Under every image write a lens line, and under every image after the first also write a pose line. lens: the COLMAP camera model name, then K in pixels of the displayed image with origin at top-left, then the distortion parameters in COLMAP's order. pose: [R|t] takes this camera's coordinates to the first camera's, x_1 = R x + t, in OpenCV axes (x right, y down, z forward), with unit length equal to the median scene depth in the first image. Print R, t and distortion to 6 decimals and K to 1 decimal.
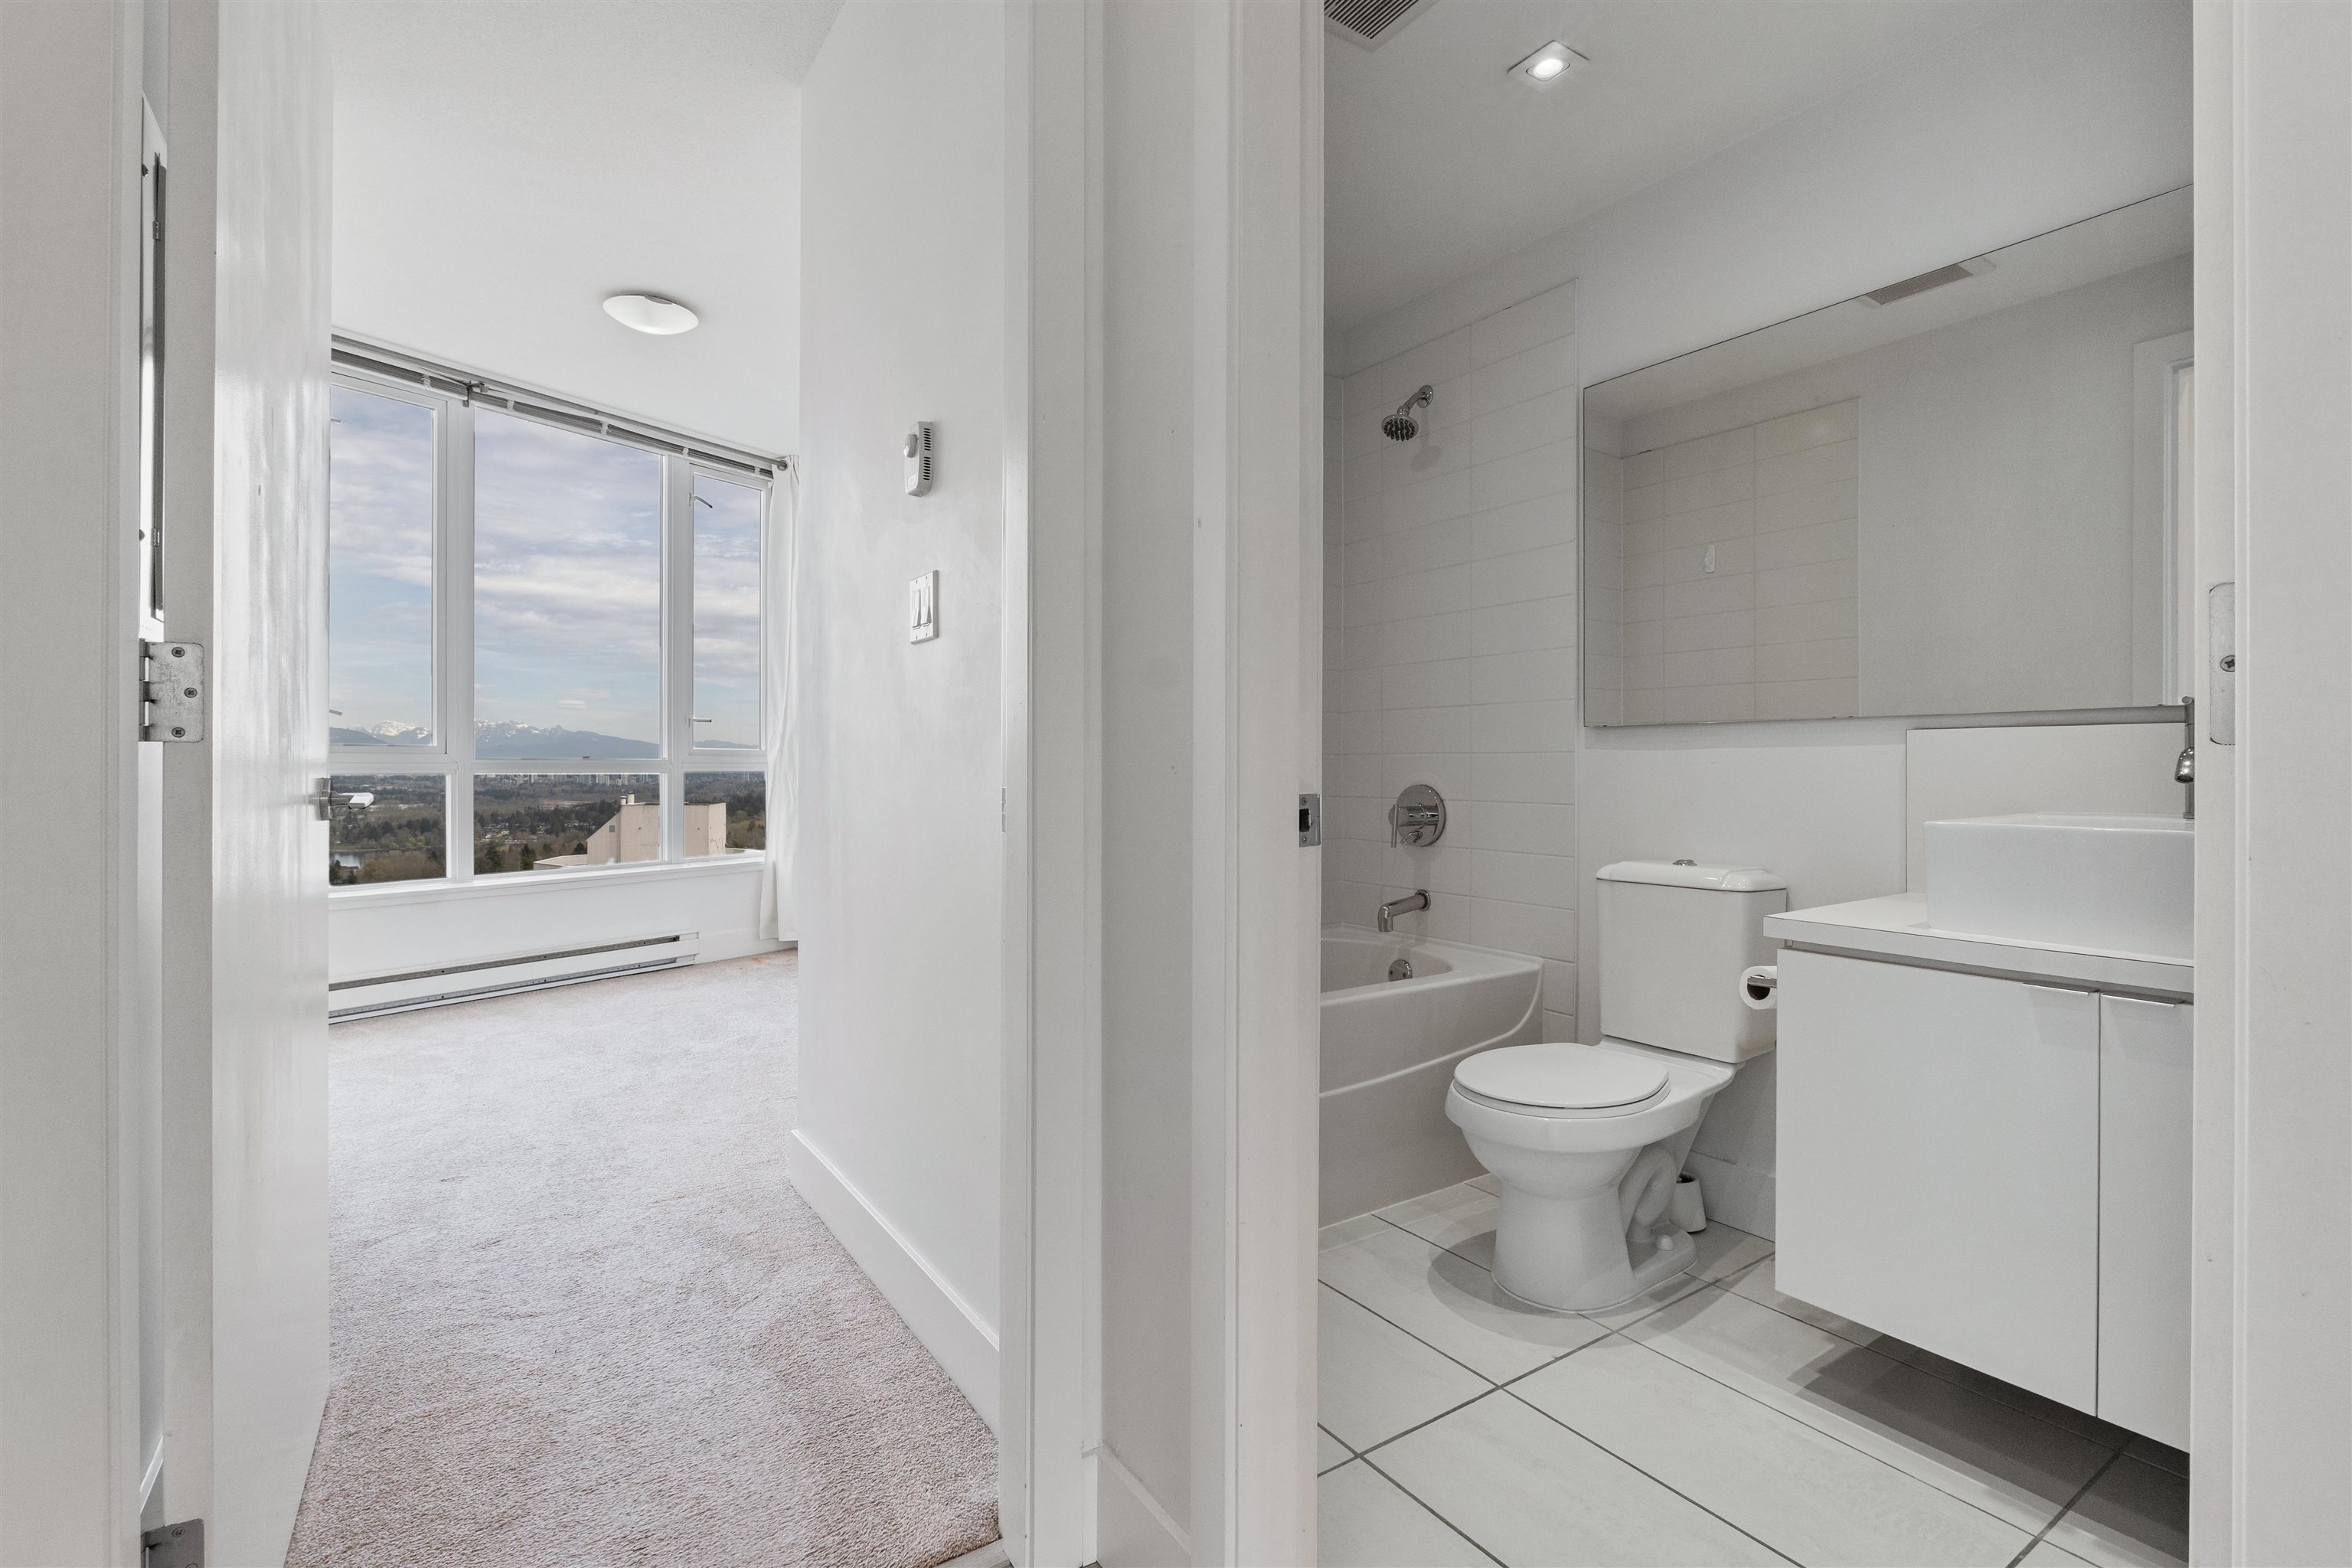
lens RADIAL K [[1082.0, 0, 1174.8], [0, 1082.0, 762.2], [0, 0, 1]] dist [-0.009759, 0.001781]
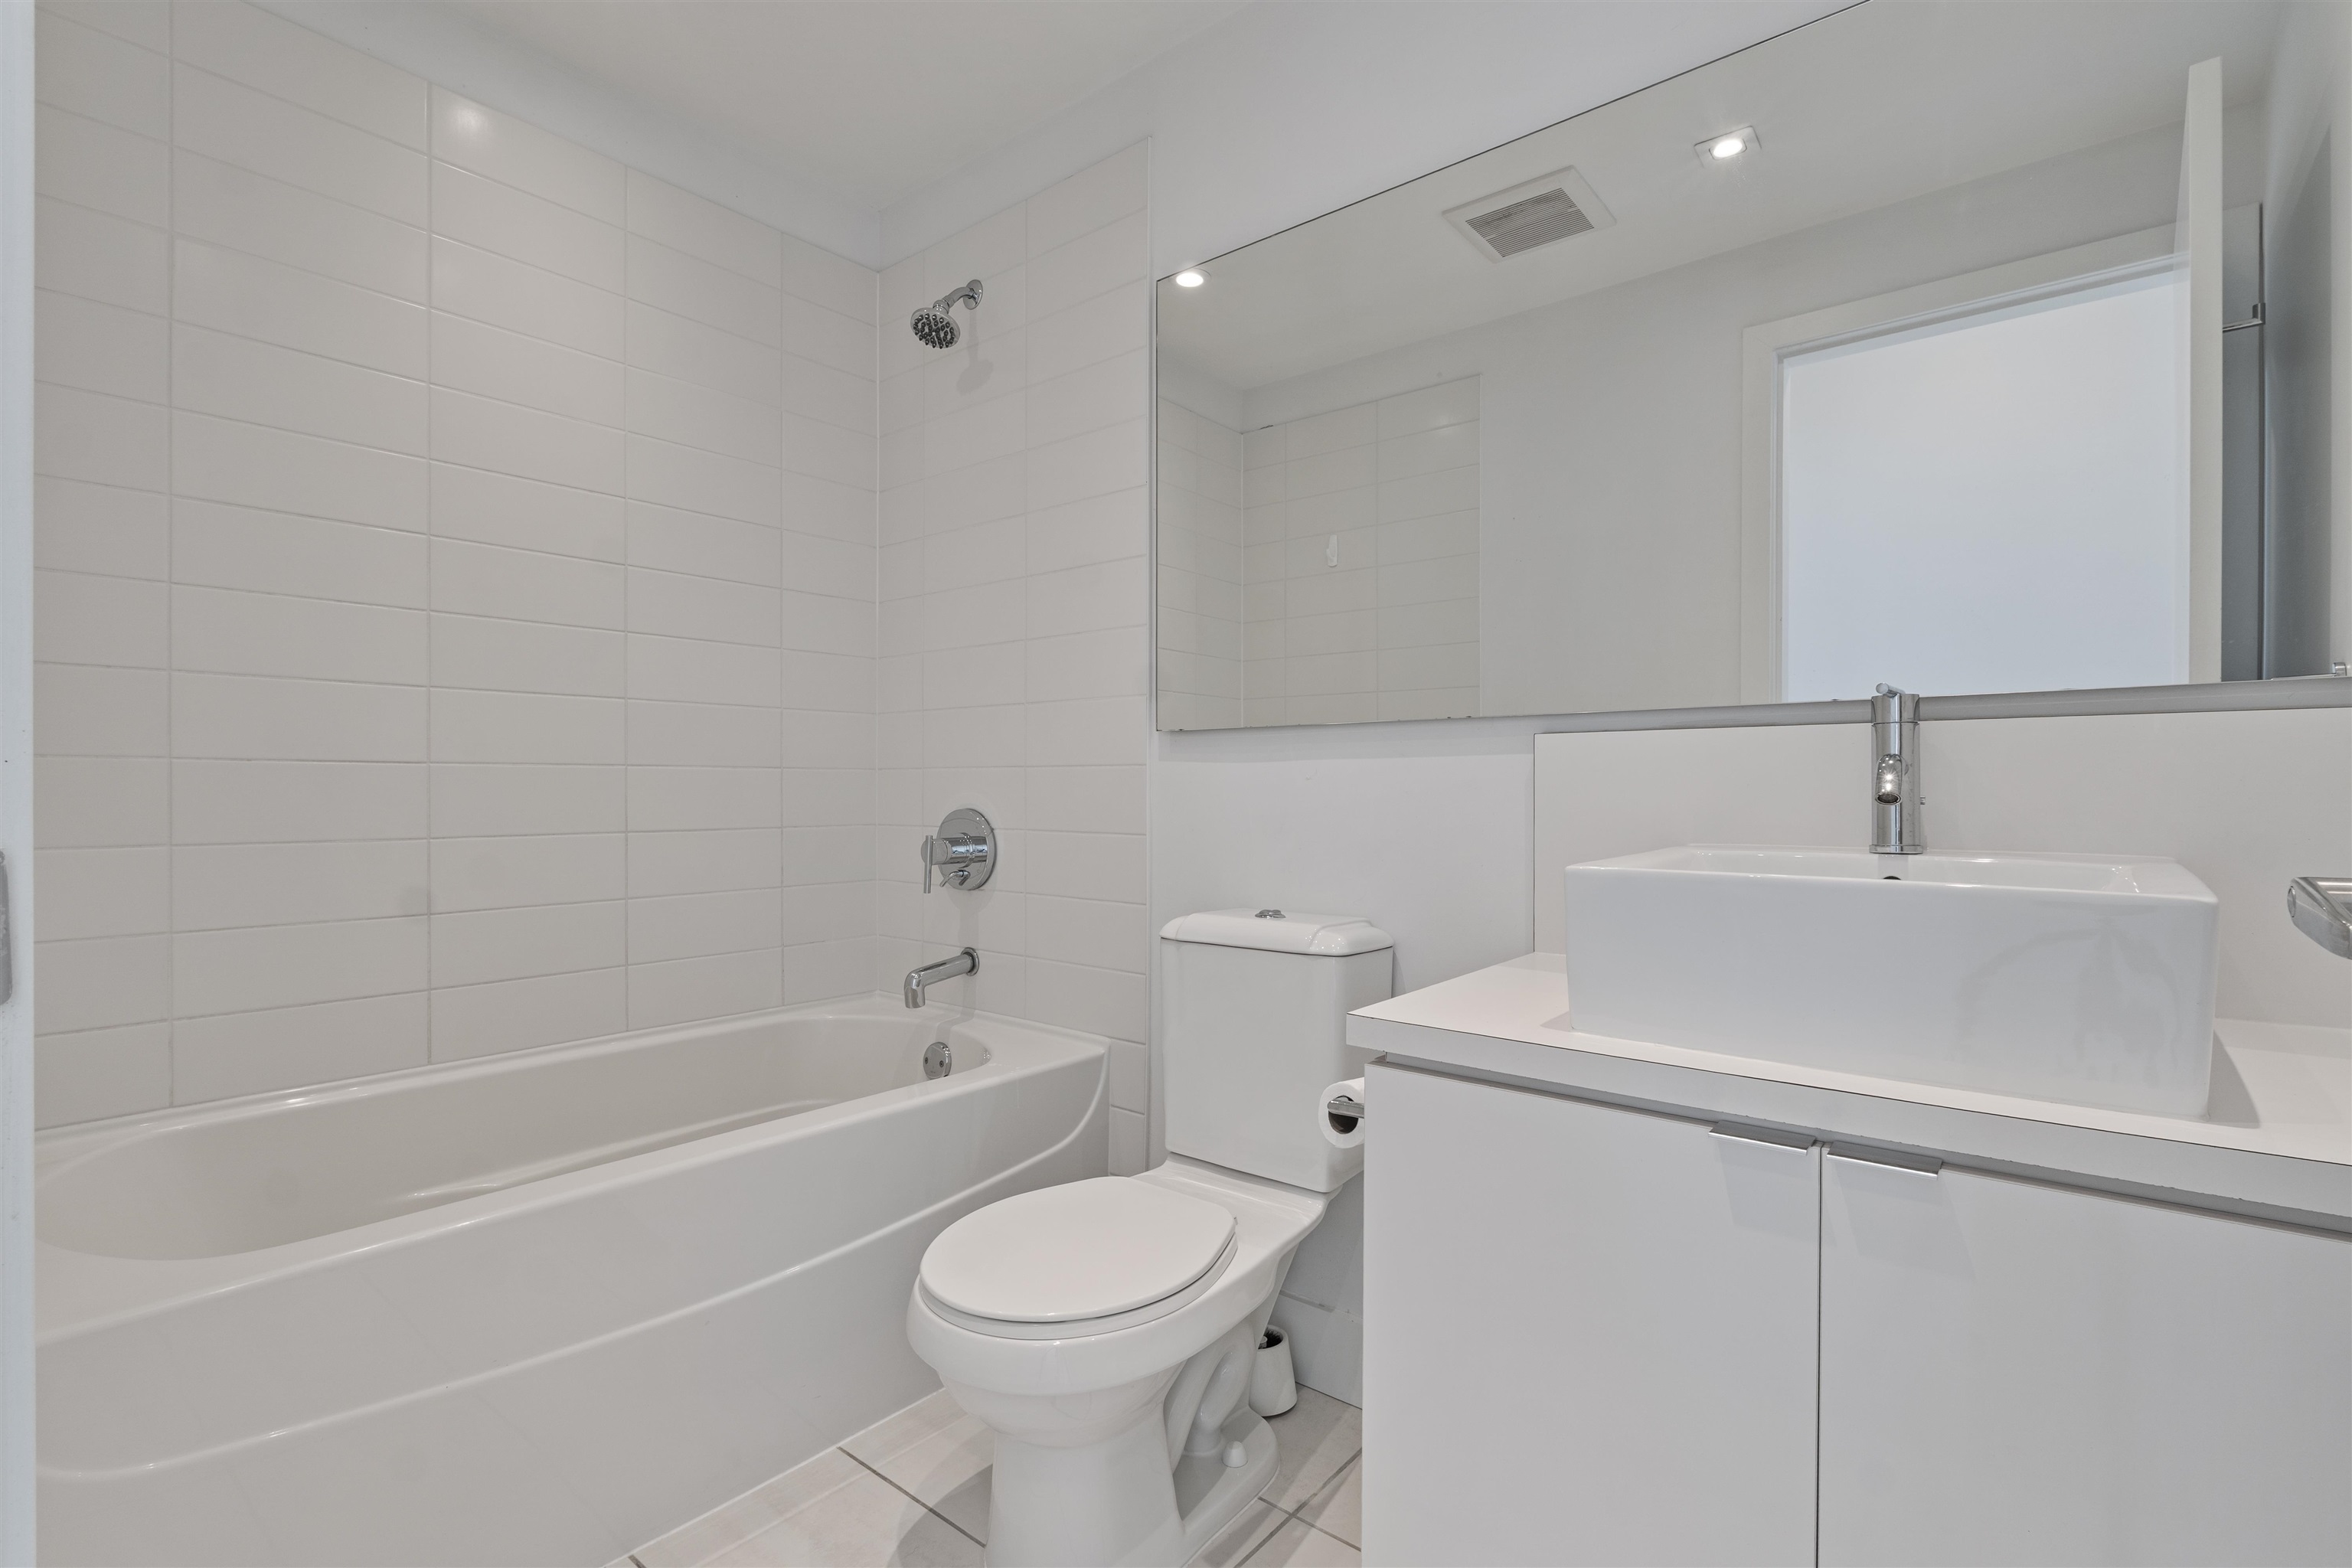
lens RADIAL K [[1082.0, 0, 1168.6], [0, 1082.0, 787.7], [0, 0, 1]] dist [-0.009759, 0.001781]
pose [[0.959861, -0.000005, 0.280477, 0.192835], [-0.001289, 0.999989, 0.004429, 0.003392], [-0.280474, -0.004613, 0.959851, 0.301317]]
